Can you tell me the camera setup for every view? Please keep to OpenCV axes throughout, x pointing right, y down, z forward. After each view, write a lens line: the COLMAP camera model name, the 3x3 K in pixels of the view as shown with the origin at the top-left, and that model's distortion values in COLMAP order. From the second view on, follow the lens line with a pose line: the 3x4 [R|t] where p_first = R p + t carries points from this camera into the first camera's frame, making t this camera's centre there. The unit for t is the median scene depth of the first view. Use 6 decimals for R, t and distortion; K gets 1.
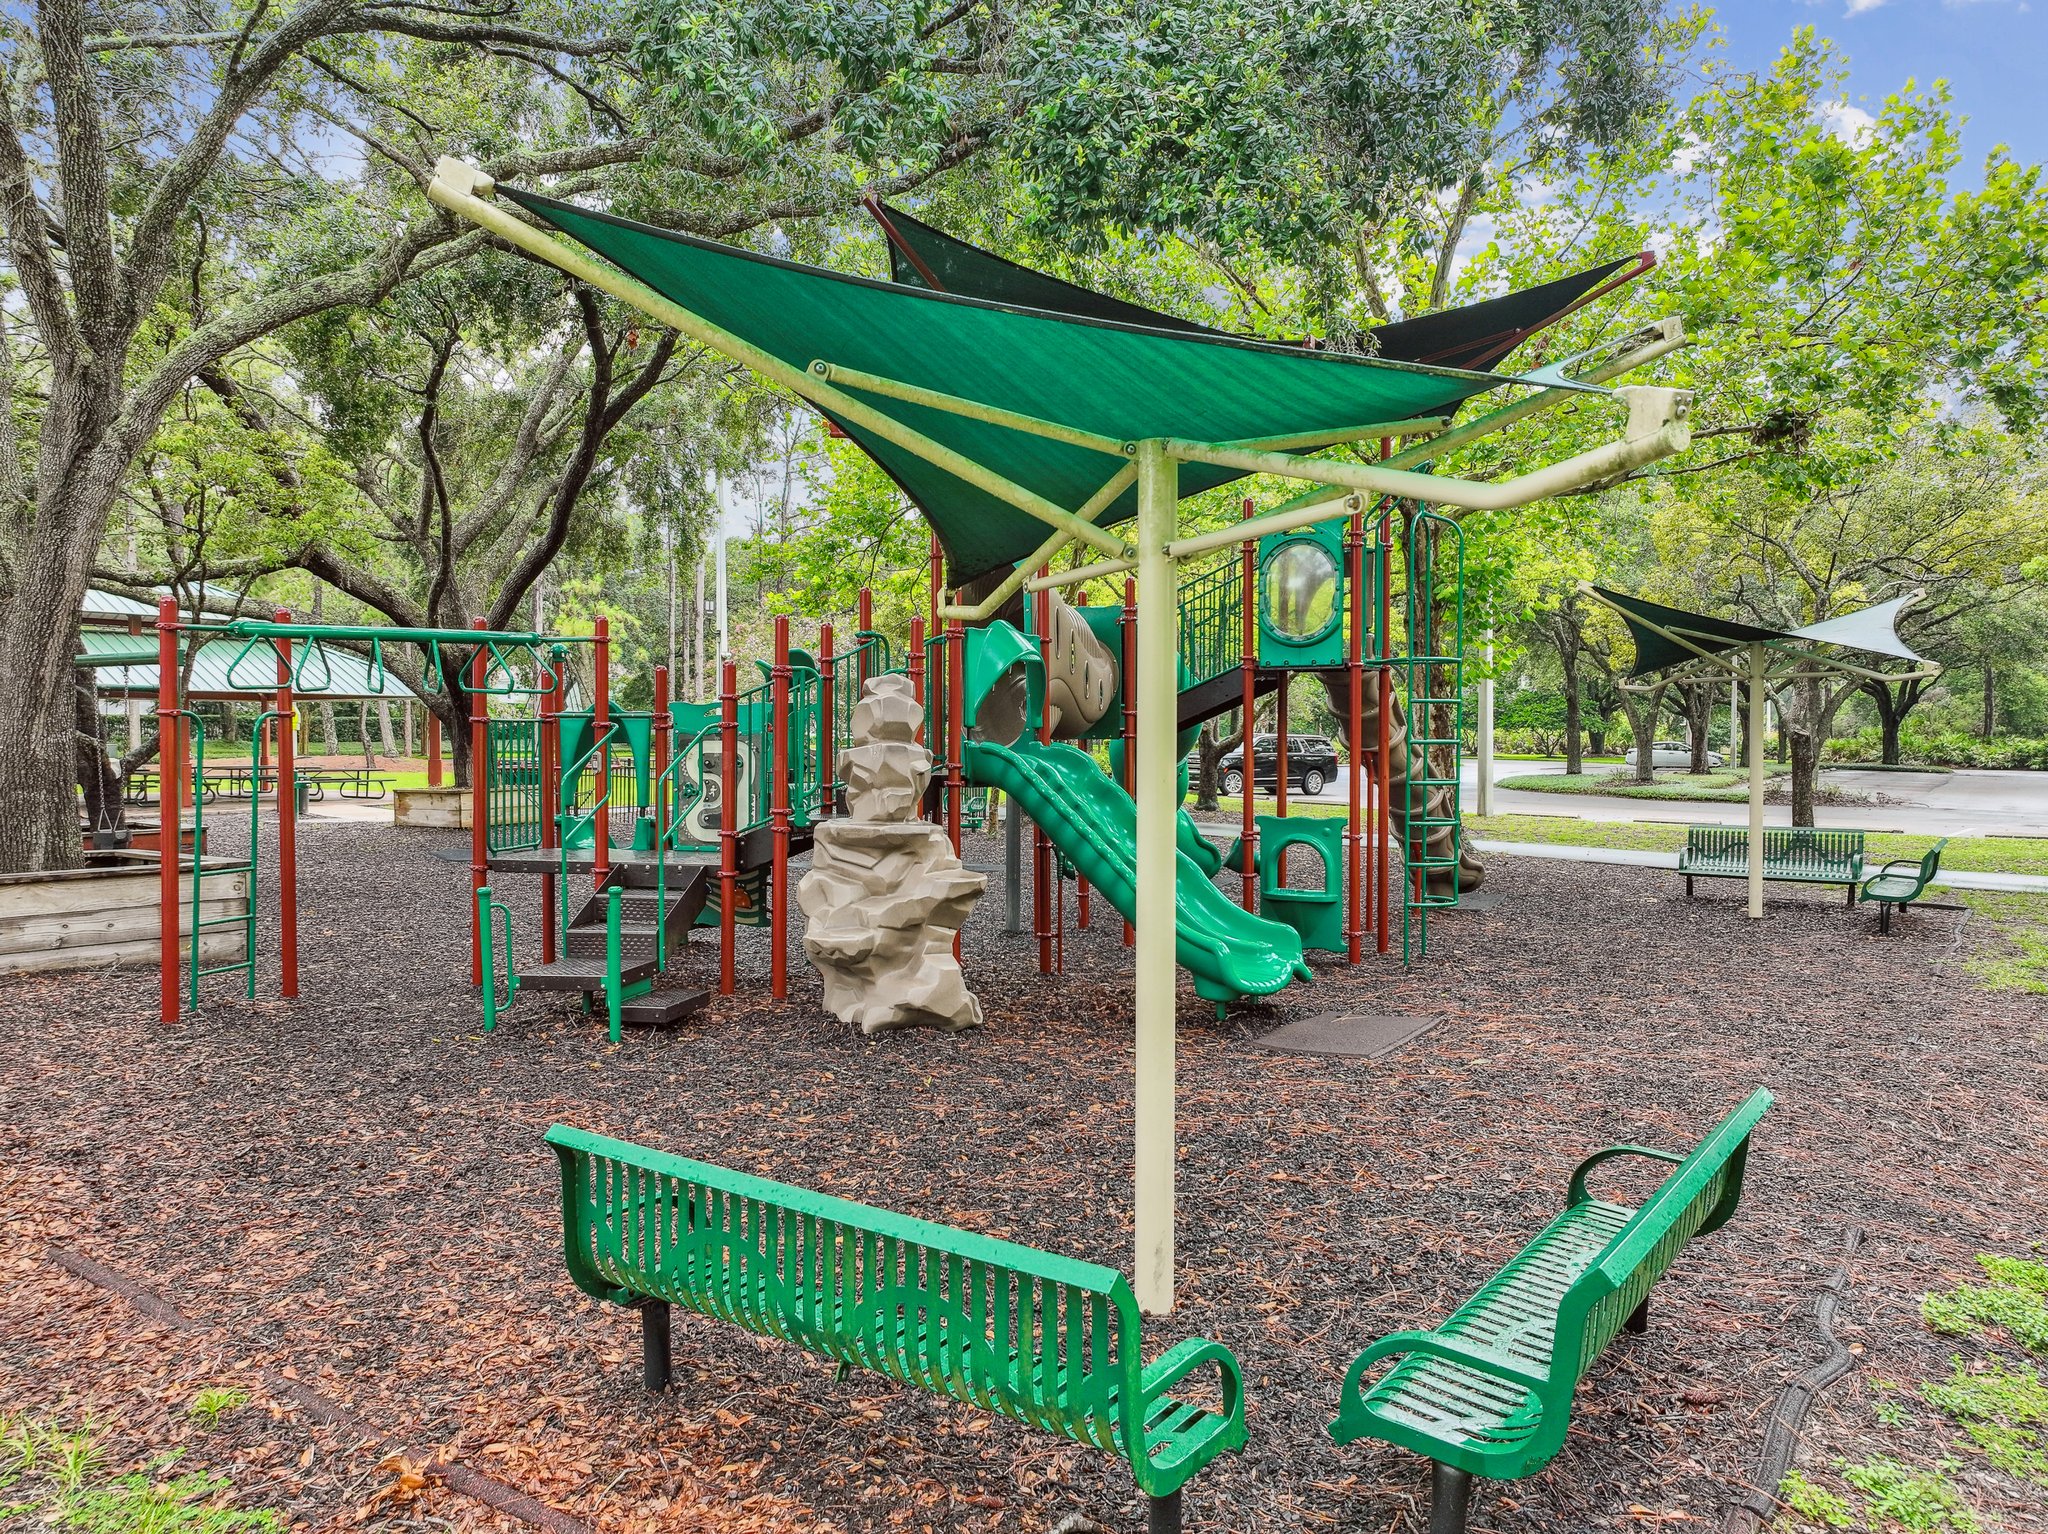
lens RADIAL K [[1417.0, 0, 1026.0], [0, 1417.0, 718.5], [0, 0, 1]] dist [-0.008612, 0.019838]
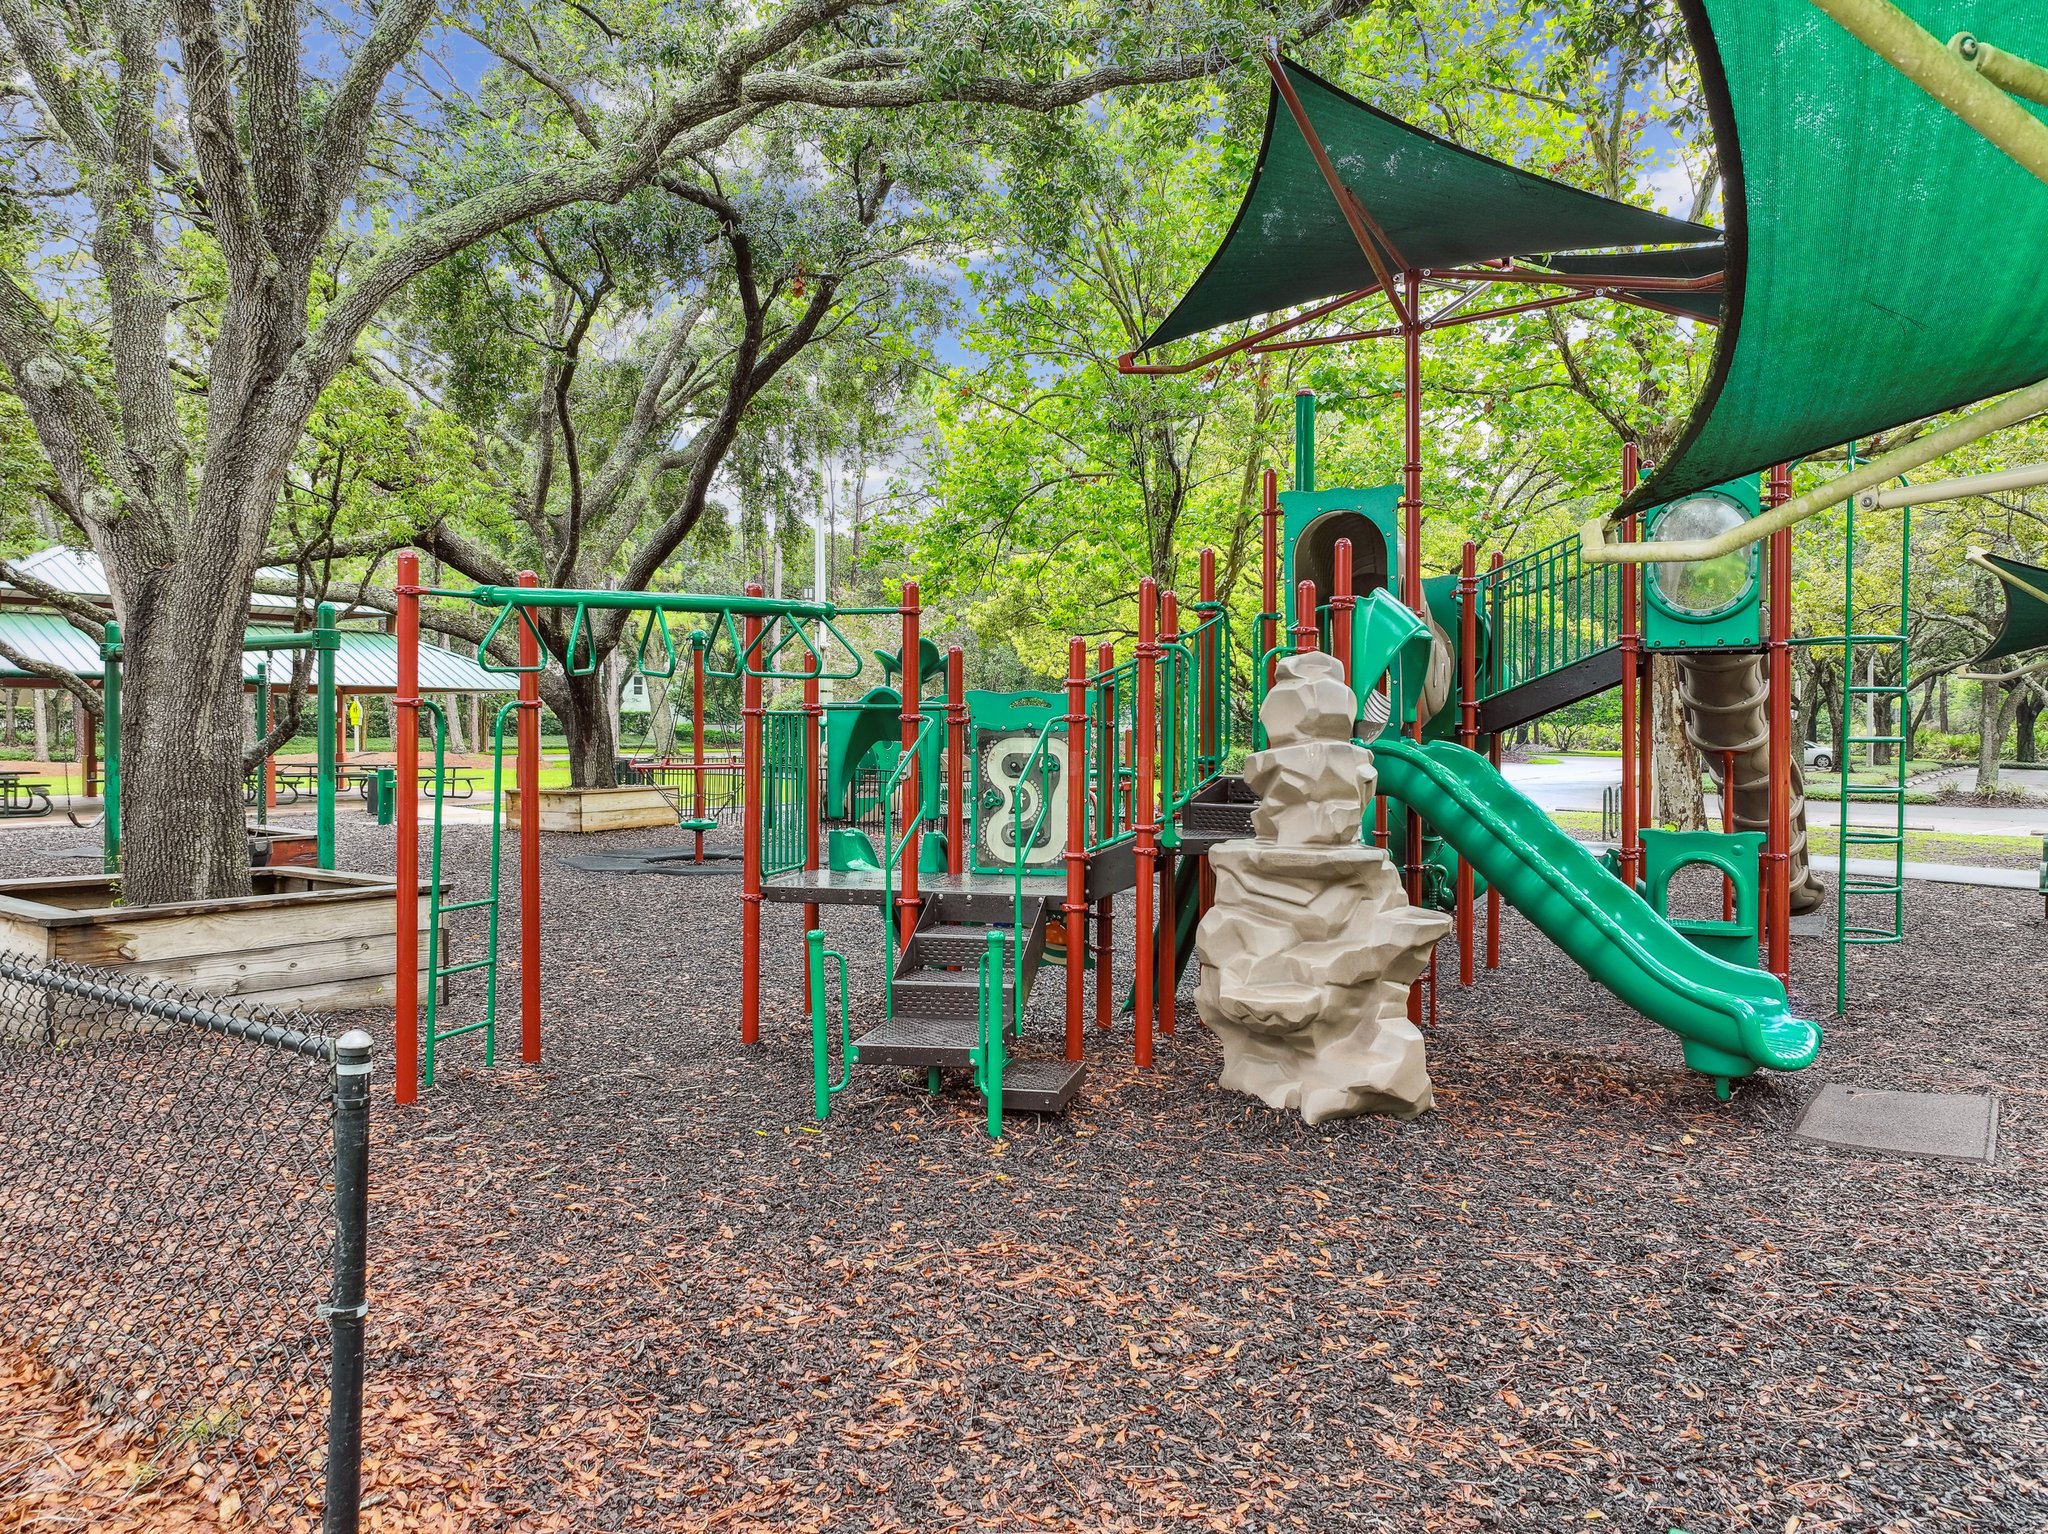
lens RADIAL K [[1440.0, 0, 1025.3], [0, 1440.0, 698.5], [0, 0, 1]] dist [0.000909, 0.008320]
pose [[0.999582, -0.000329, -0.028912, -0.203177], [0.000026, 0.999945, -0.010461, 0.001748], [0.028914, 0.010455, 0.999527, 0.184771]]
